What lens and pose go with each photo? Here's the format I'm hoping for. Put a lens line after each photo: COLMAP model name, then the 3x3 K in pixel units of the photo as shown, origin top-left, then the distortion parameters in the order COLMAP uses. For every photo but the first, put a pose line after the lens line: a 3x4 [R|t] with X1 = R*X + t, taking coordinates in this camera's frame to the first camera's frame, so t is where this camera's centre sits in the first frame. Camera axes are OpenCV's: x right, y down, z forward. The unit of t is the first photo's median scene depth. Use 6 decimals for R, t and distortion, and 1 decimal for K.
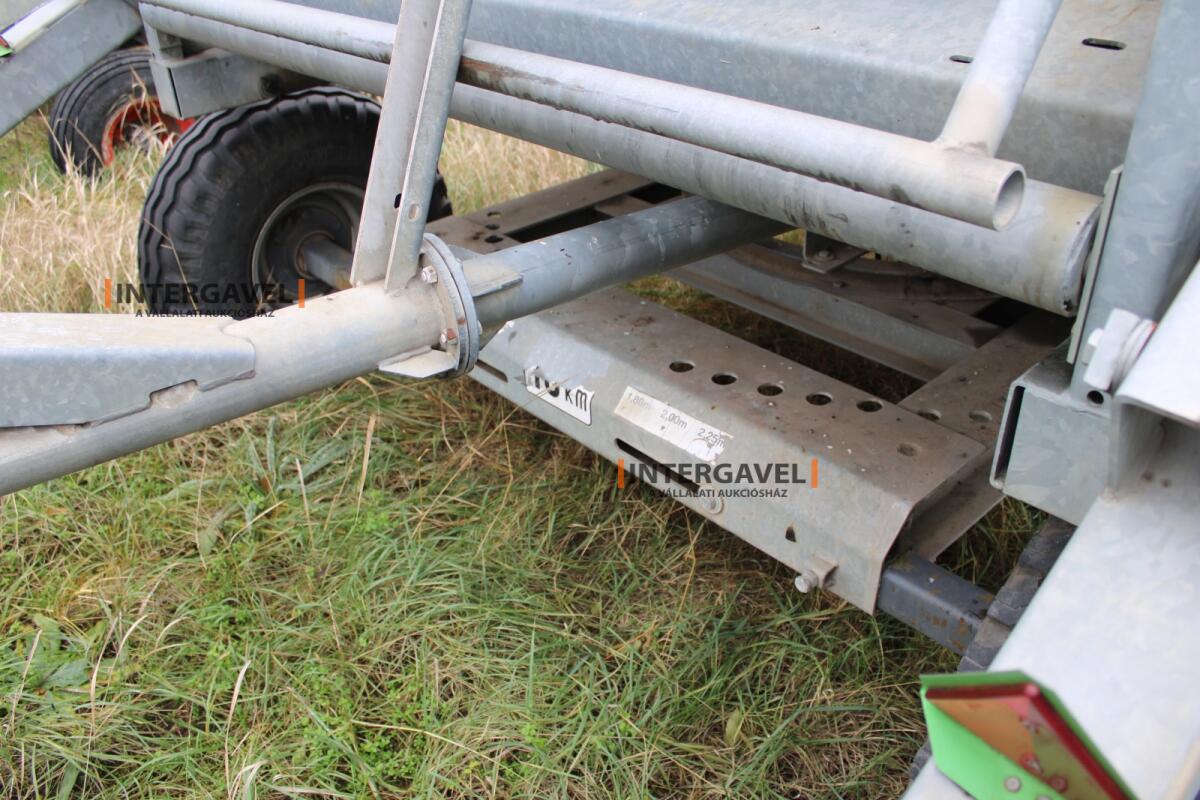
lens RADIAL K [[1006.7, 0, 598.5], [0, 1006.7, 406.2], [0, 0, 1]] dist [-0.170192, 0.157697]
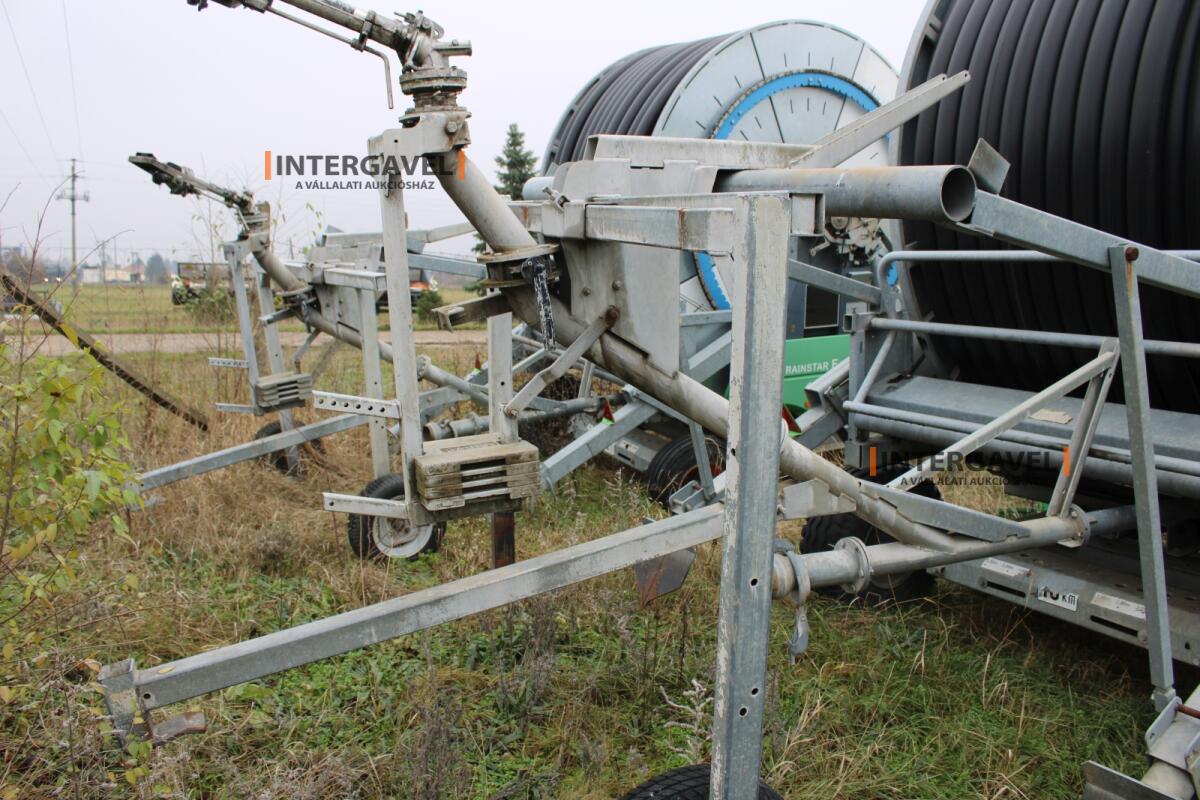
lens RADIAL K [[1002.4, 0, 596.9], [0, 1002.4, 401.9], [0, 0, 1]] dist [-0.165206, 0.145492]
pose [[0.973690, 0.045044, -0.223381, -0.695775], [-0.128078, 0.918961, -0.372971, 0.627453], [0.188478, 0.391768, 0.900552, -1.554658]]
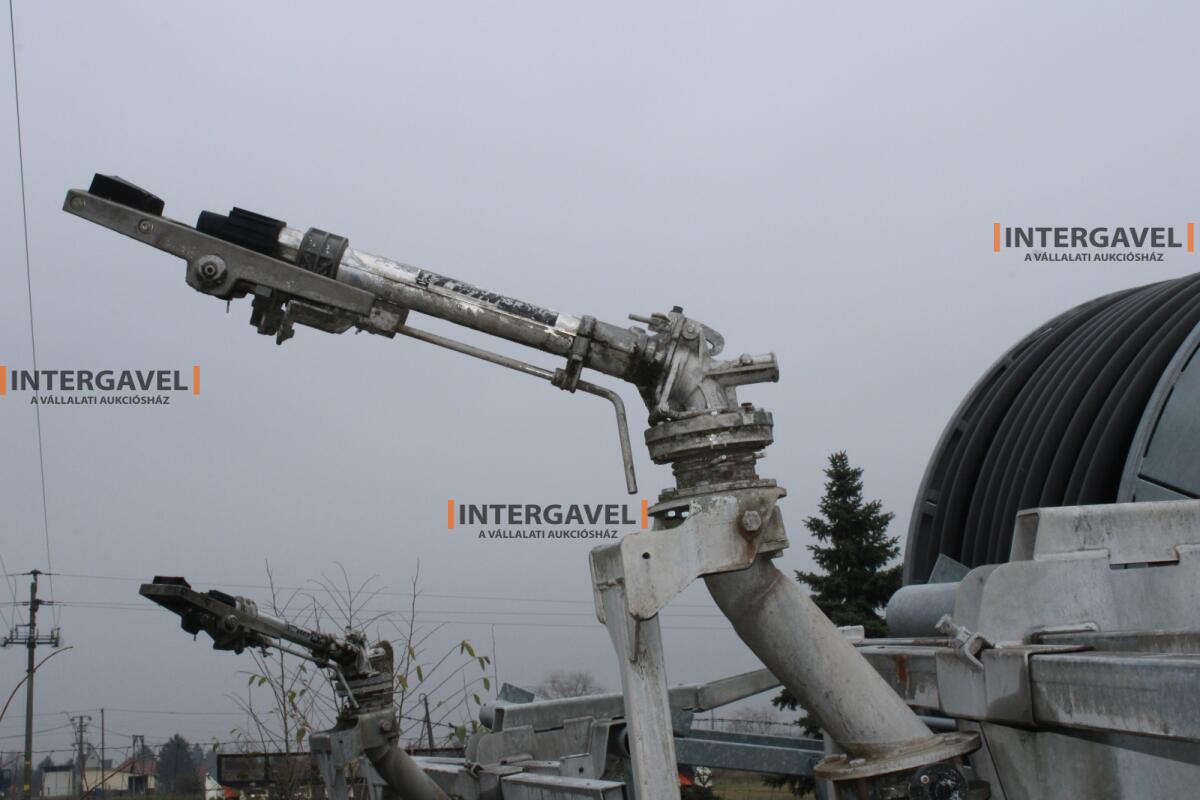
lens RADIAL K [[1956.0, 0, 600.0], [0, 1956.0, 400.0], [0, 0, 1]] dist [-0.019331, 0.014038]
pose [[0.903570, -0.111907, -0.413568, -0.724525], [-0.177198, 0.781248, -0.598542, 0.580613], [0.390080, 0.614108, 0.686083, -1.569177]]
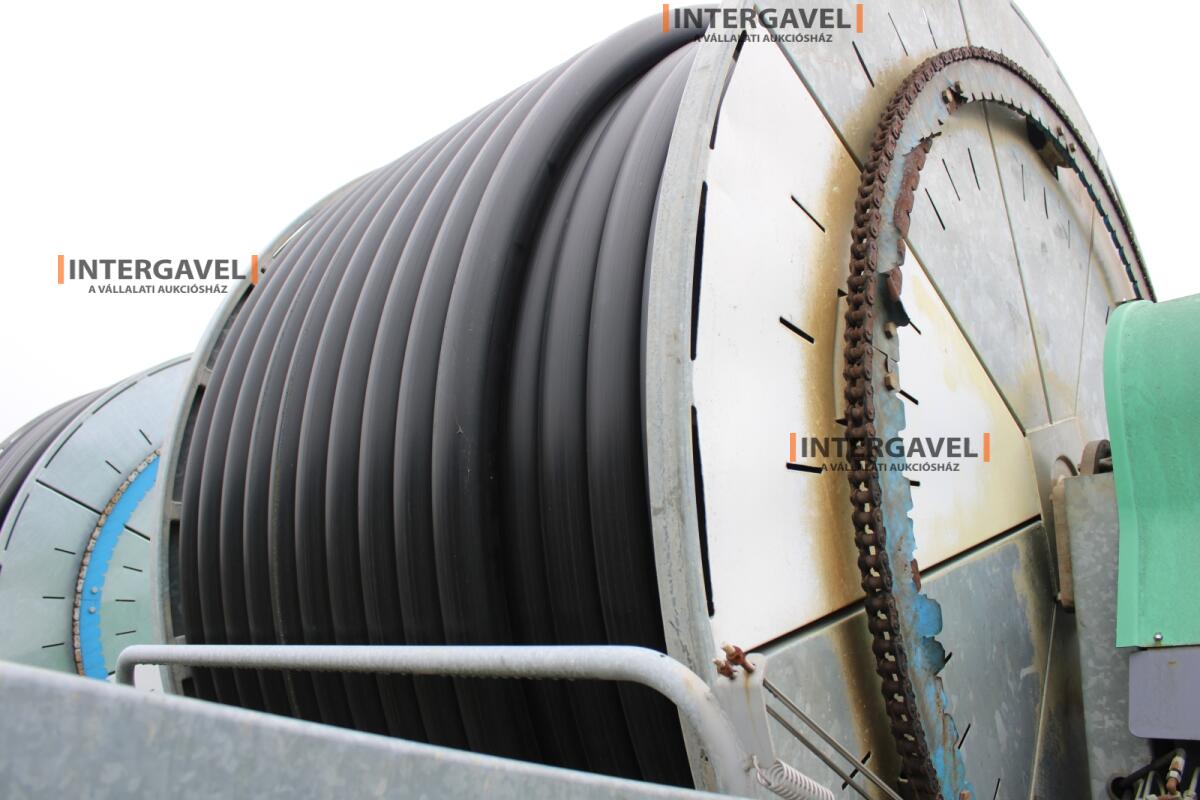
lens RADIAL K [[1006.7, 0, 598.5], [0, 1006.7, 406.2], [0, 0, 1]] dist [-0.170192, 0.157697]
pose [[0.998302, 0.045487, 0.036375, 0.099236], [-0.005105, 0.690481, -0.723332, -0.117031], [-0.058018, 0.721919, 0.689541, -0.345911]]
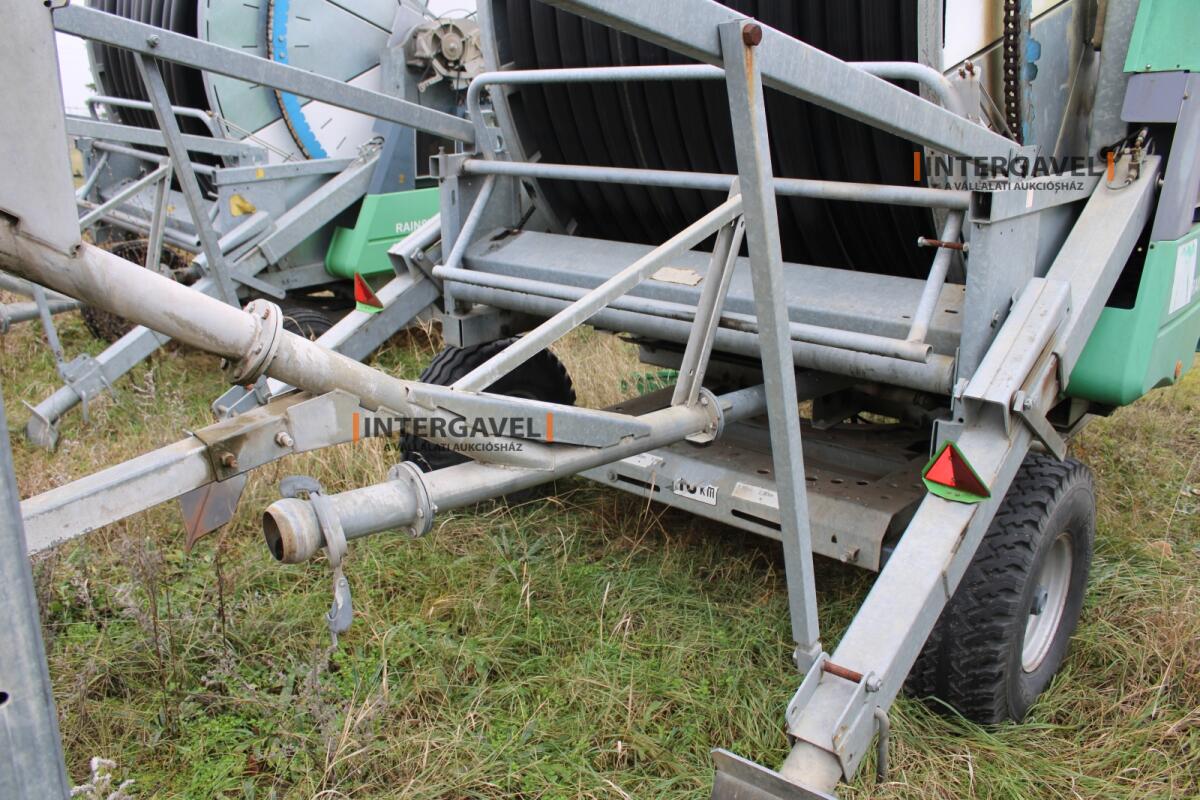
lens RADIAL K [[1006.7, 0, 598.5], [0, 1006.7, 406.2], [0, 0, 1]] dist [-0.170192, 0.157697]
pose [[0.994995, -0.008154, 0.099592, -0.493285], [0.032988, 0.967594, -0.250347, 0.361231], [-0.094324, 0.252379, 0.963020, -1.000149]]
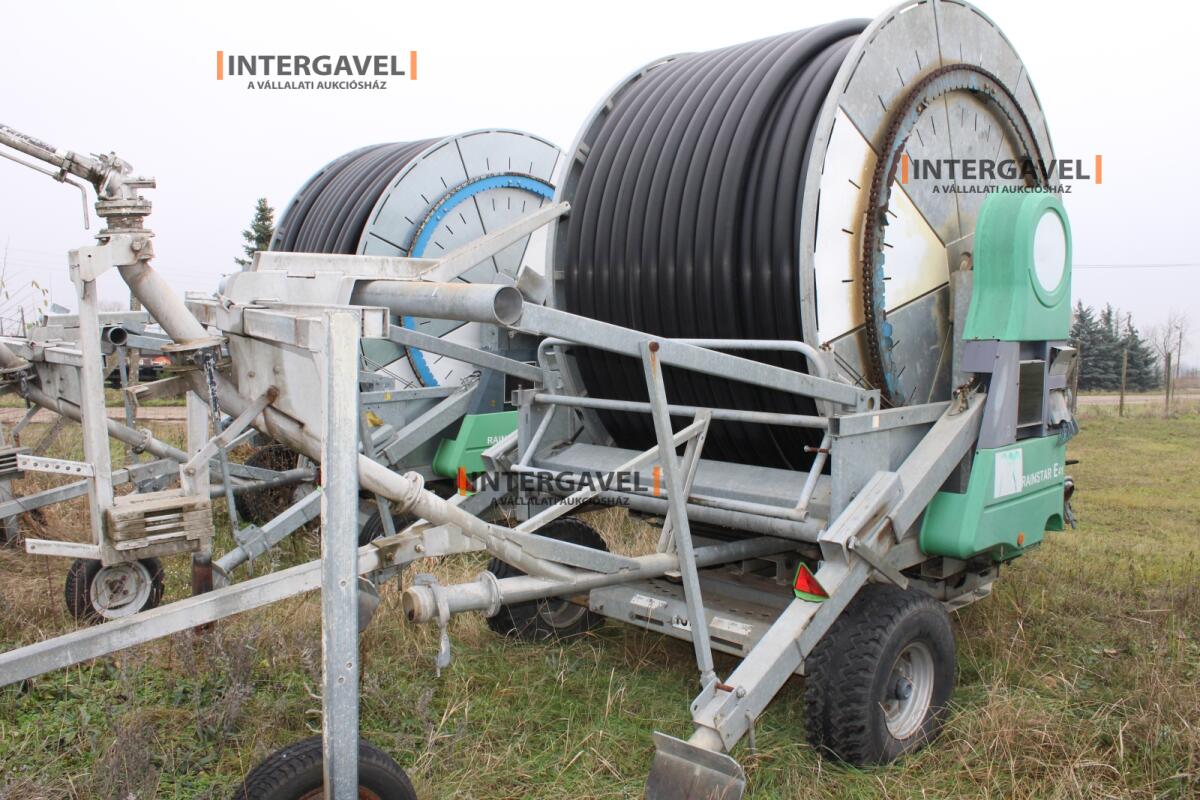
lens RADIAL K [[1006.7, 0, 598.5], [0, 1006.7, 406.2], [0, 0, 1]] dist [-0.170192, 0.157697]
pose [[0.999607, 0.025989, 0.010518, -0.385473], [-0.018373, 0.890583, -0.454449, 0.827277], [-0.021178, 0.454077, 0.890711, -1.961845]]
